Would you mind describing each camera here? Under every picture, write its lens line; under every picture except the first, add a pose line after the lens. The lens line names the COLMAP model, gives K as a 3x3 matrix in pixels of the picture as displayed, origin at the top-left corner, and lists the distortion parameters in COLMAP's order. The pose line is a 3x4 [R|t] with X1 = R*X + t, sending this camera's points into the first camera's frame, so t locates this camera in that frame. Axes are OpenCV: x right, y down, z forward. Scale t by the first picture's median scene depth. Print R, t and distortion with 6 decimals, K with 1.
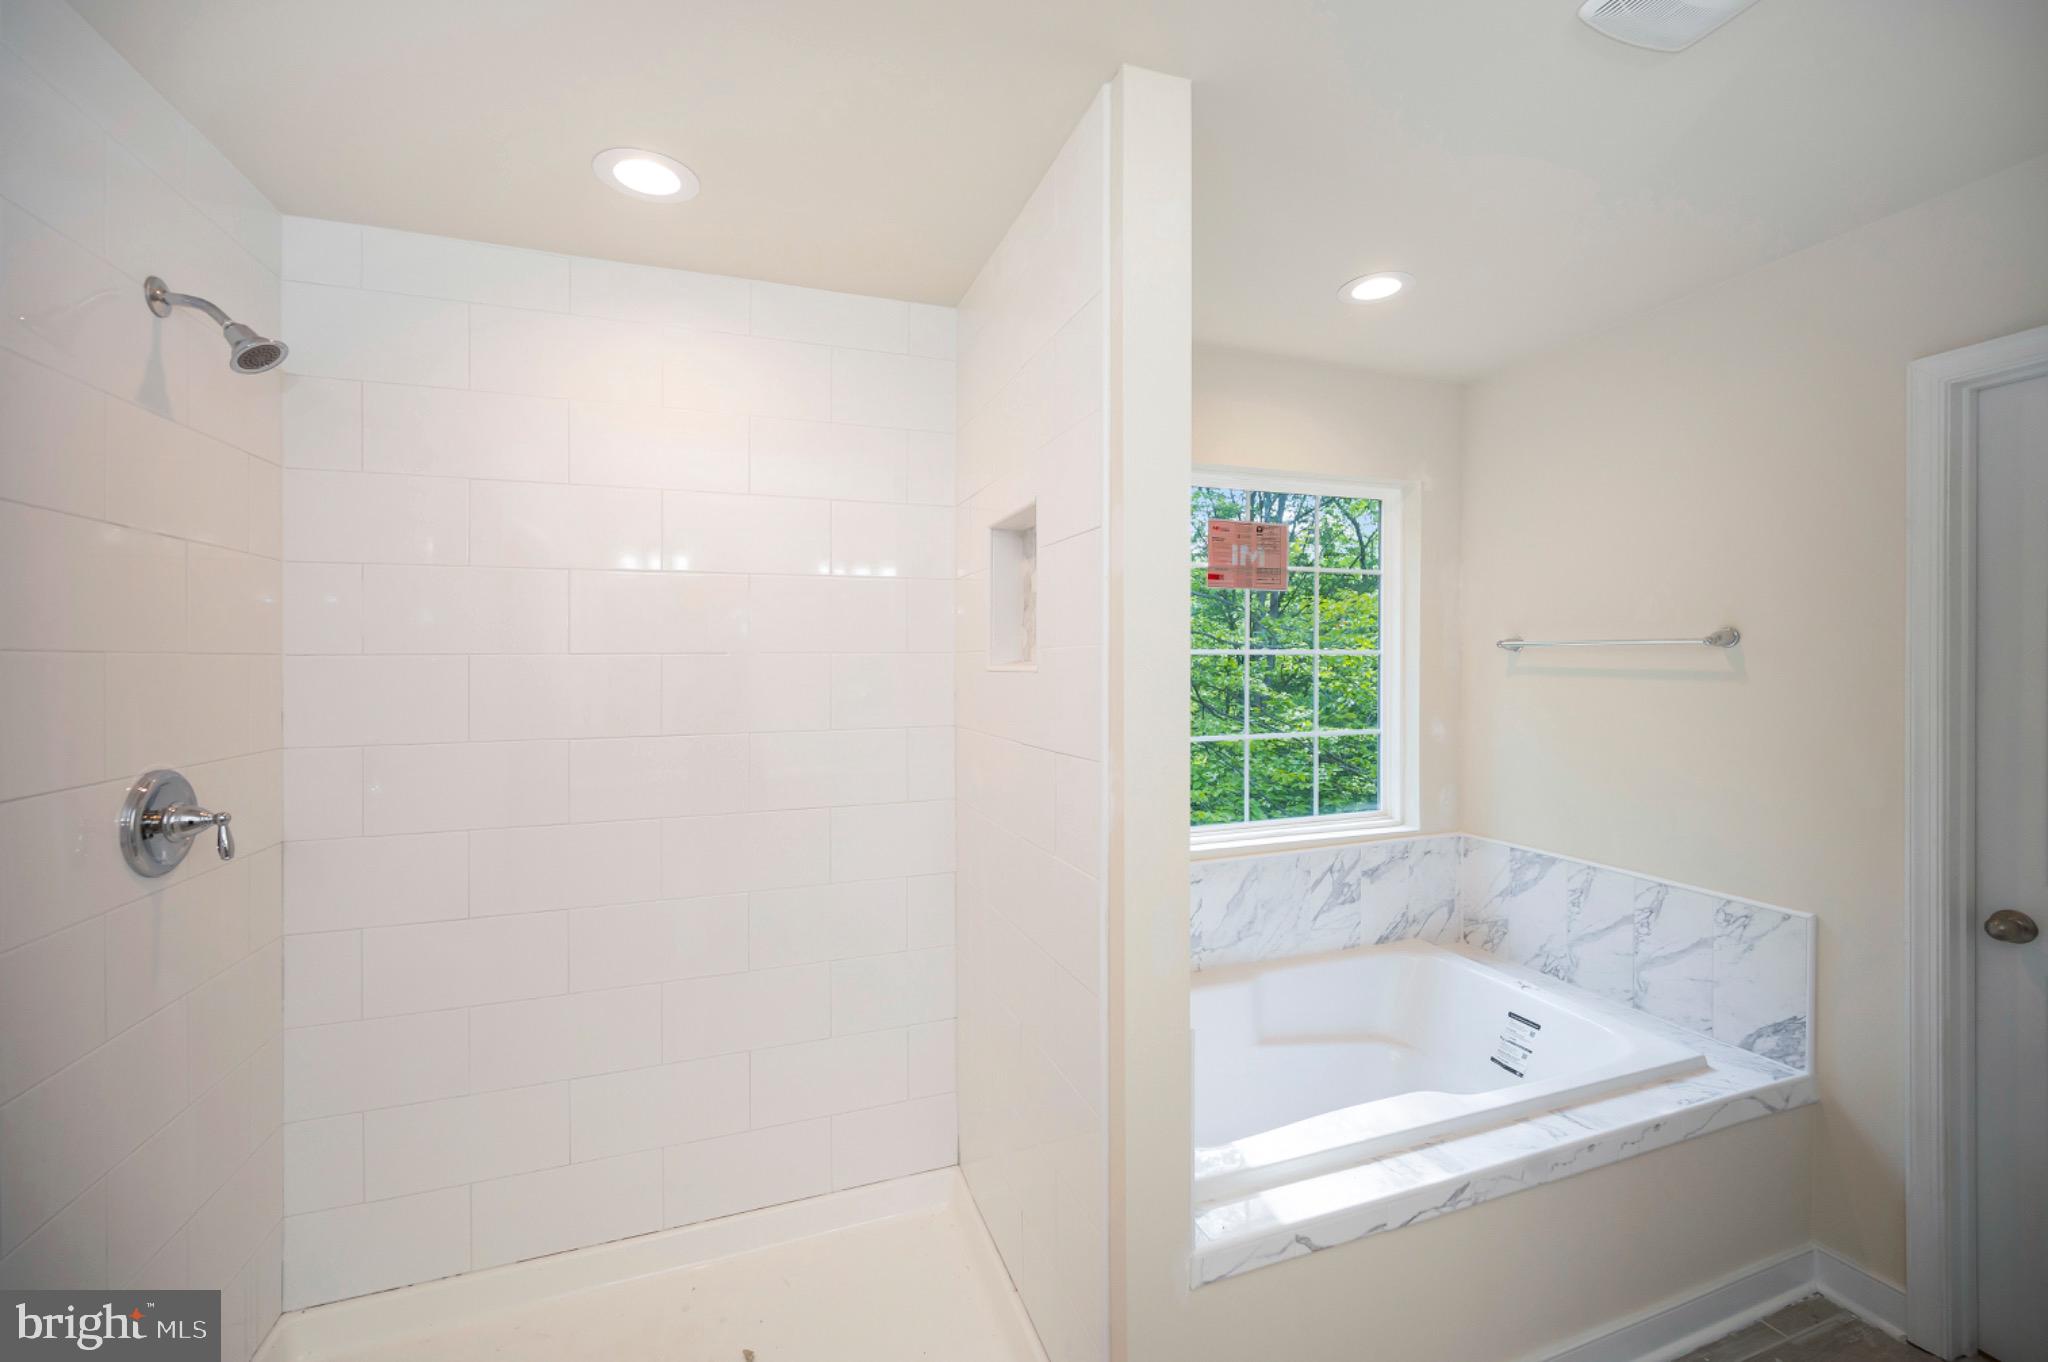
lens RADIAL K [[849.7, 0, 917.9], [0, 849.7, 668.8], [0, 0, 1]] dist [-0.004215, 0.001737]
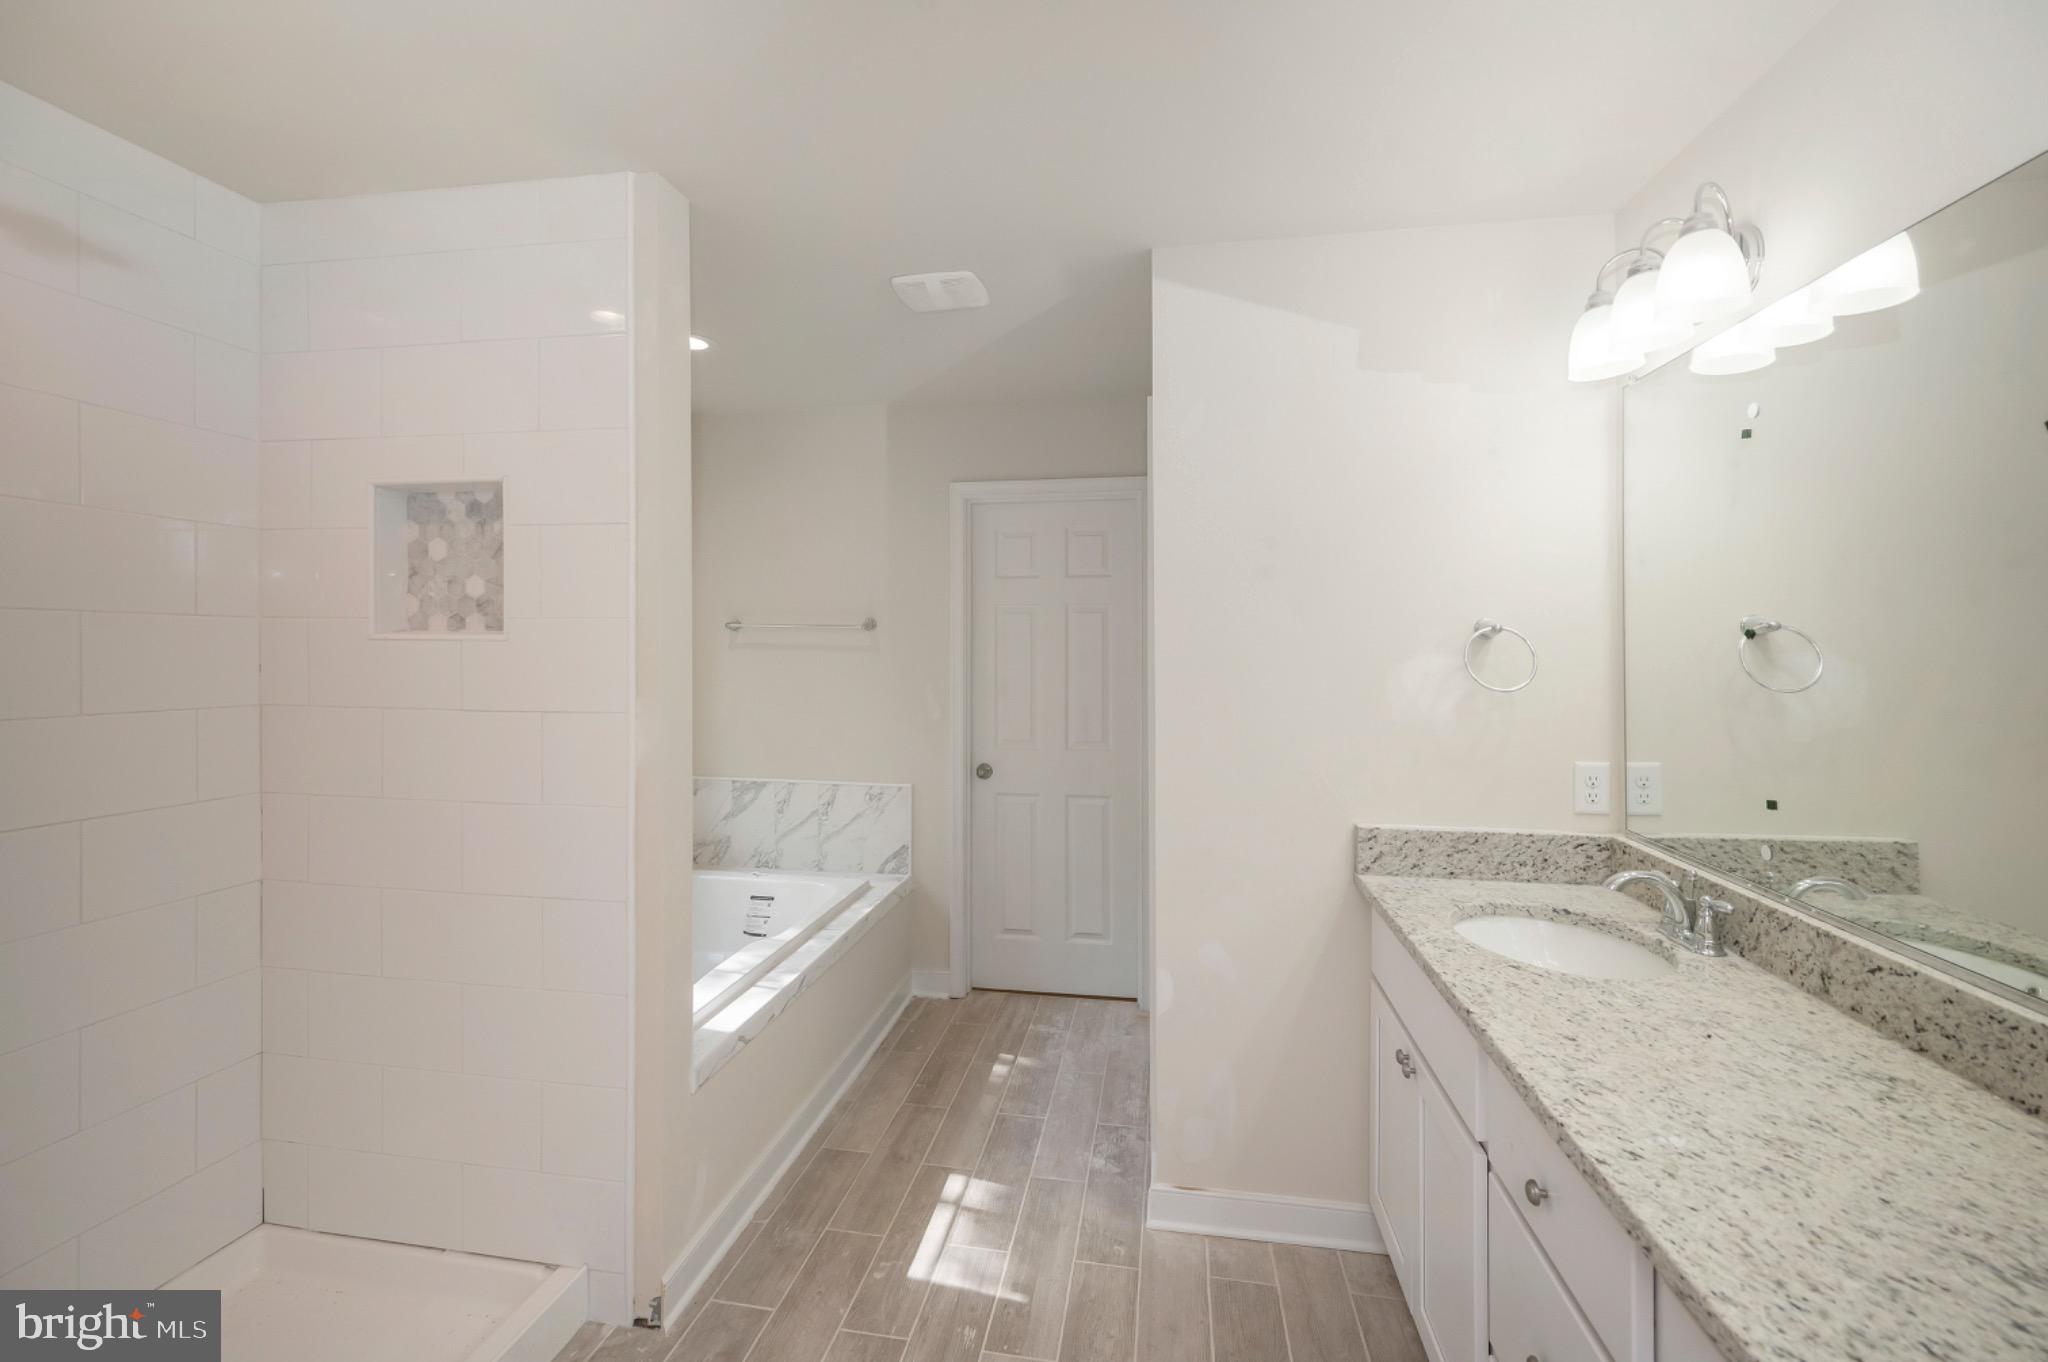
lens RADIAL K [[849.7, 0, 1030.7], [0, 849.7, 668.1], [0, 0, 1]] dist [-0.004215, 0.001737]
pose [[0.494262, -0.017148, 0.869144, -0.305537], [-0.002368, 0.999775, 0.021072, 0.011300], [-0.869310, -0.012473, 0.494110, -0.069149]]
